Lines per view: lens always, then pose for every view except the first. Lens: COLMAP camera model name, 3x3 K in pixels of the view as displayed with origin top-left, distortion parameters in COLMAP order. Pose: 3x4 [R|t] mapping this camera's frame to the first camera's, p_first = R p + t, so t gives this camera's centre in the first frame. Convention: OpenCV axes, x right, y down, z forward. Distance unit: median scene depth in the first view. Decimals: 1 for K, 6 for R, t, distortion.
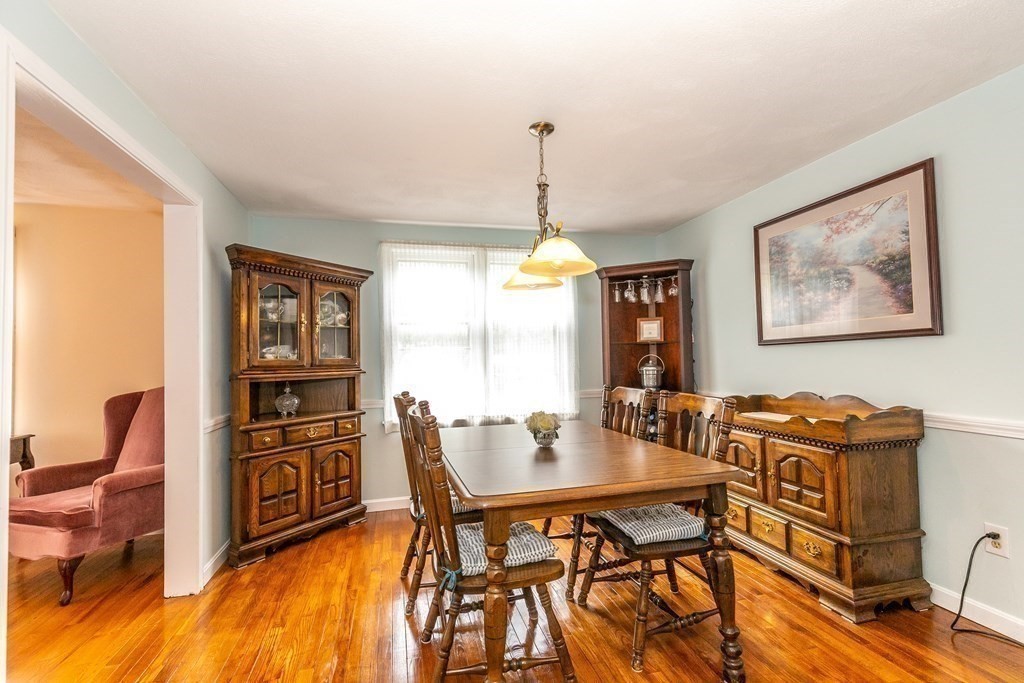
lens RADIAL K [[475.7, 0, 522.0], [0, 475.7, 346.9], [0, 0, 1]] dist [0.010410, -0.002795]
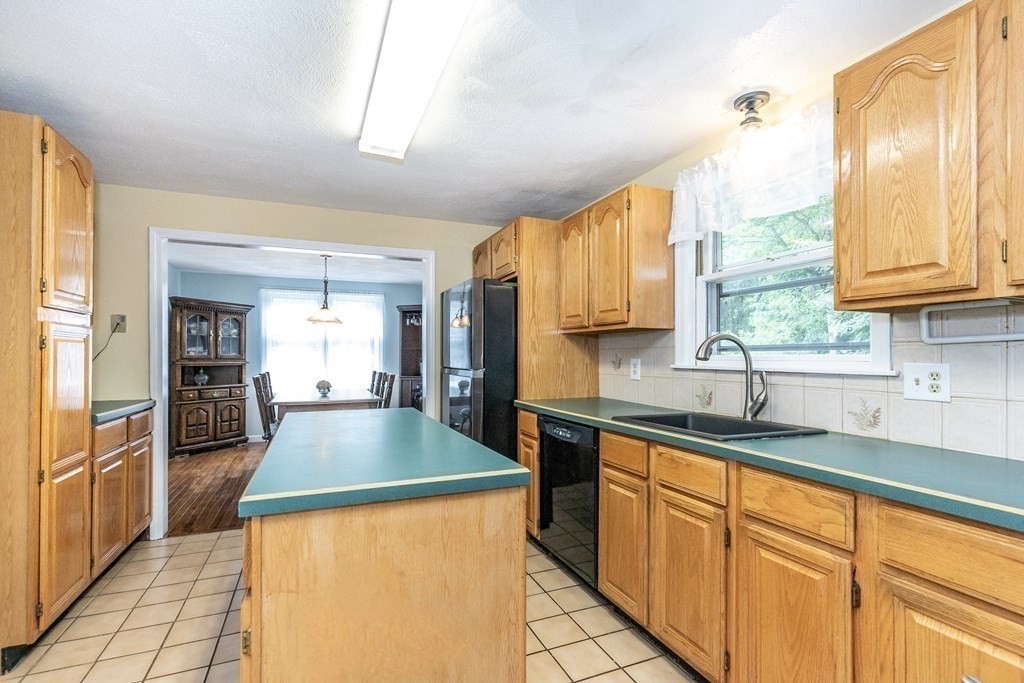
lens RADIAL K [[475.7, 0, 520.4], [0, 475.7, 354.8], [0, 0, 1]] dist [0.010410, -0.002795]
pose [[0.989336, 0.020079, 0.144264, 0.483259], [-0.023068, 0.999552, 0.019078, -0.038426], [-0.143816, -0.022202, 0.989355, -1.053869]]
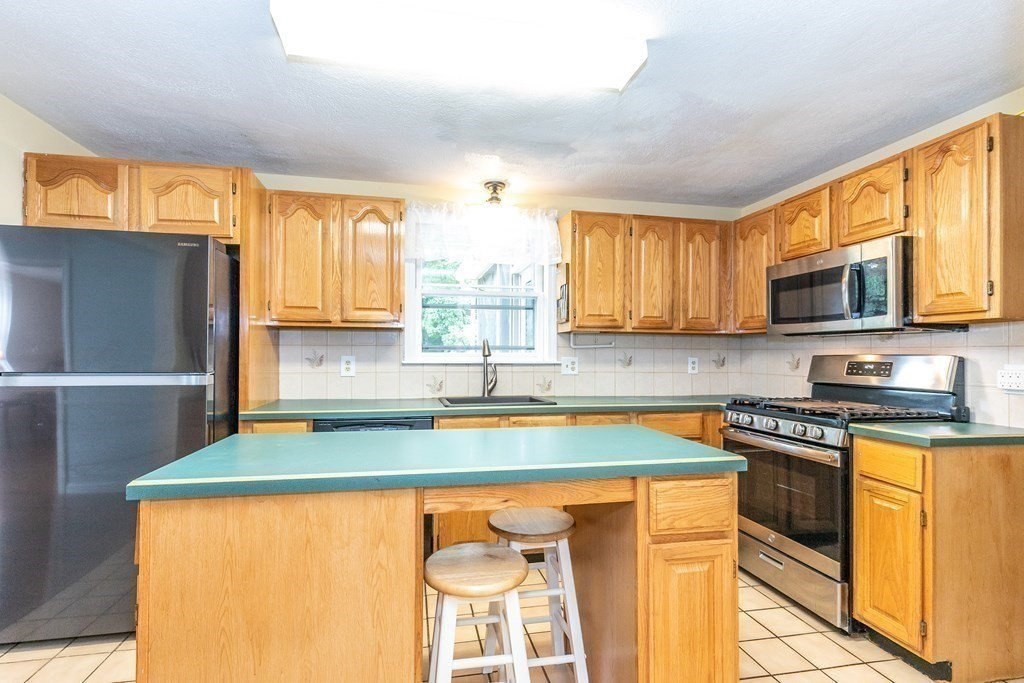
lens RADIAL K [[475.7, 0, 472.4], [0, 475.7, 349.8], [0, 0, 1]] dist [0.010410, -0.002795]
pose [[0.062130, 0.018194, 0.997902, -0.122322], [-0.032545, 0.999339, -0.016194, -0.021964], [-0.997537, -0.031471, 0.062681, -0.449450]]
